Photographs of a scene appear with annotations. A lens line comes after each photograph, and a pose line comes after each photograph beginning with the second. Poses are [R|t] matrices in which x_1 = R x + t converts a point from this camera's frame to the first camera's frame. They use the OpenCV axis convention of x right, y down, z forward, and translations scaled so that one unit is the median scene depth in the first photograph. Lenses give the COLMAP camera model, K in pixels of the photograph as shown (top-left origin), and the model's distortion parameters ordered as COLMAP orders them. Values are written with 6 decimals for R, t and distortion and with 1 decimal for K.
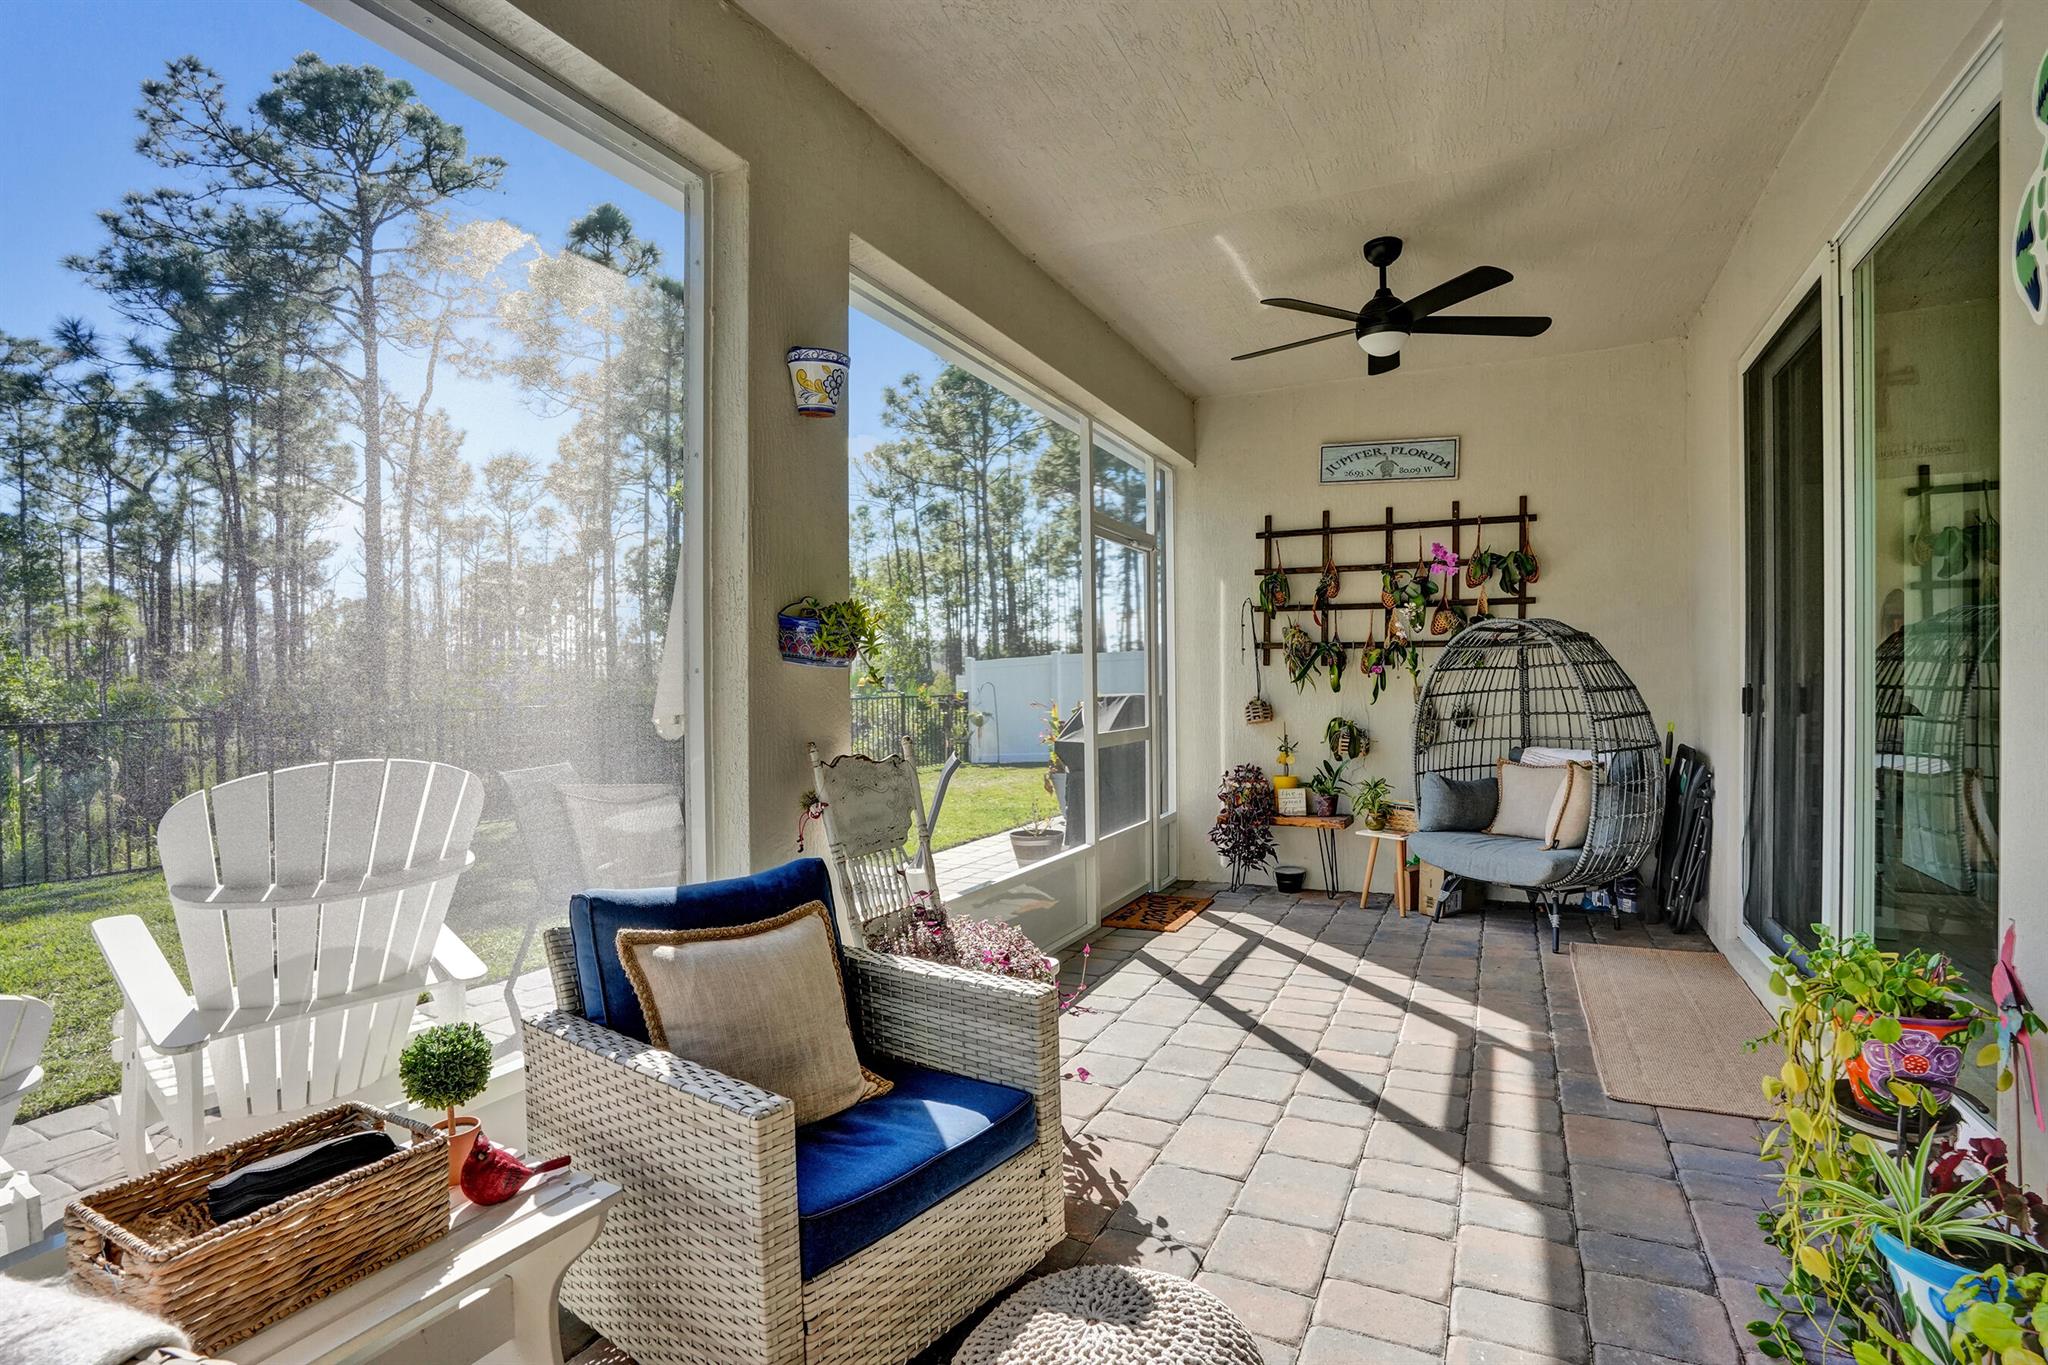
lens RADIAL K [[982.8, 0, 1046.6], [0, 982.8, 680.1], [0, 0, 1]] dist [-0.004868, 0.004118]
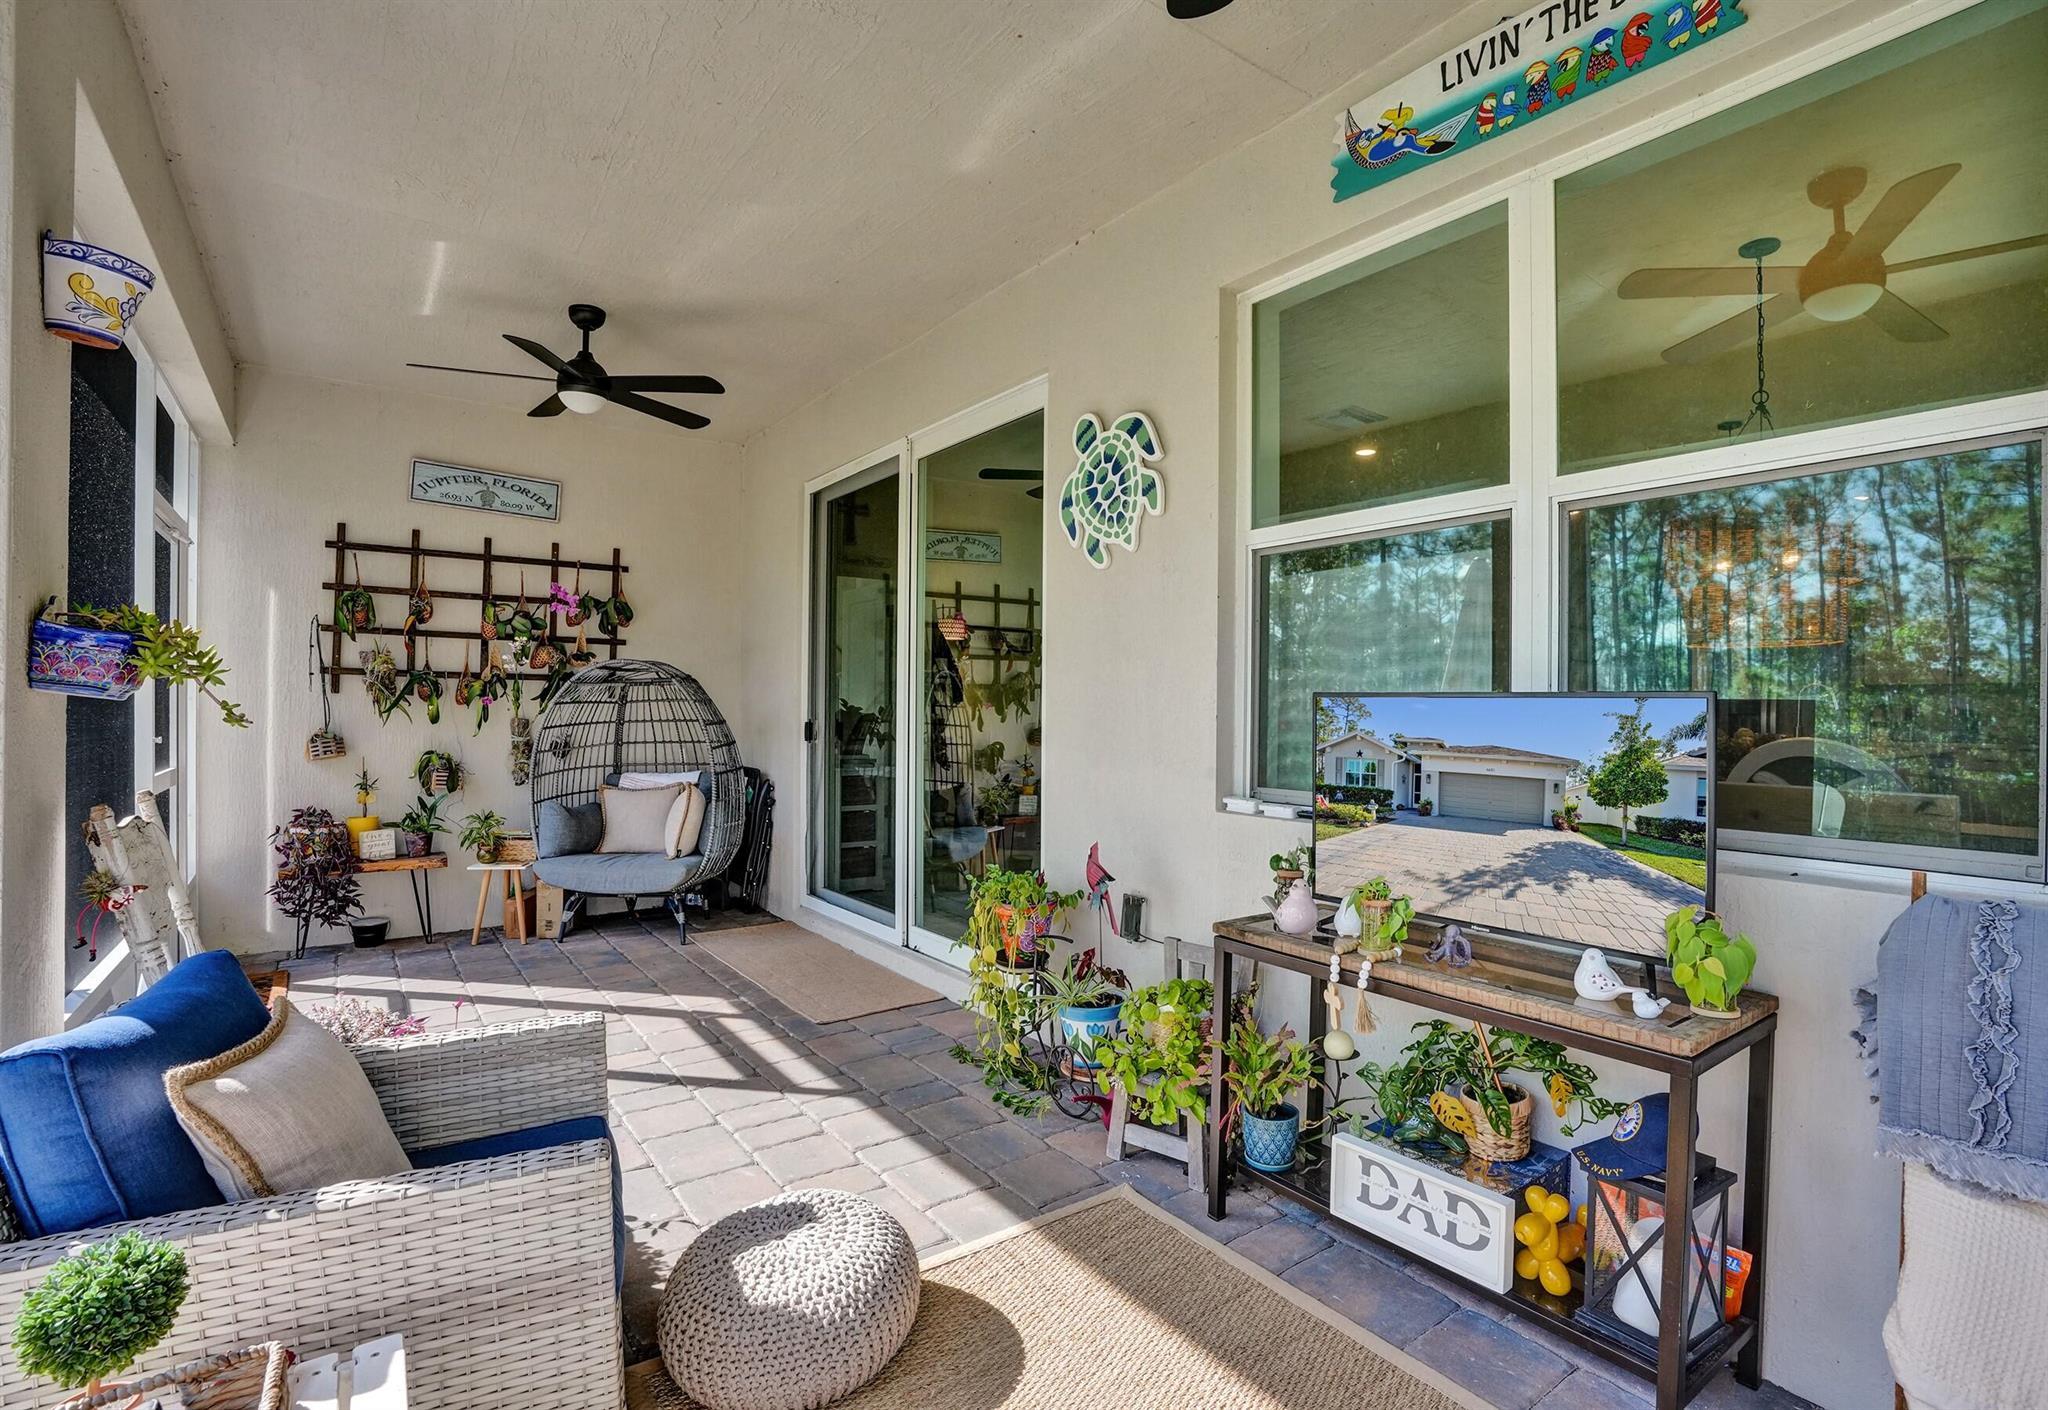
lens RADIAL K [[995.5, 0, 1030.5], [0, 995.5, 698.4], [0, 0, 1]] dist [-0.013203, 0.000185]
pose [[0.501662, 0.019936, 0.864834, -0.252680], [-0.016033, 0.999777, -0.013747, -0.008833], [-0.864915, -0.006970, 0.501870, 0.022772]]
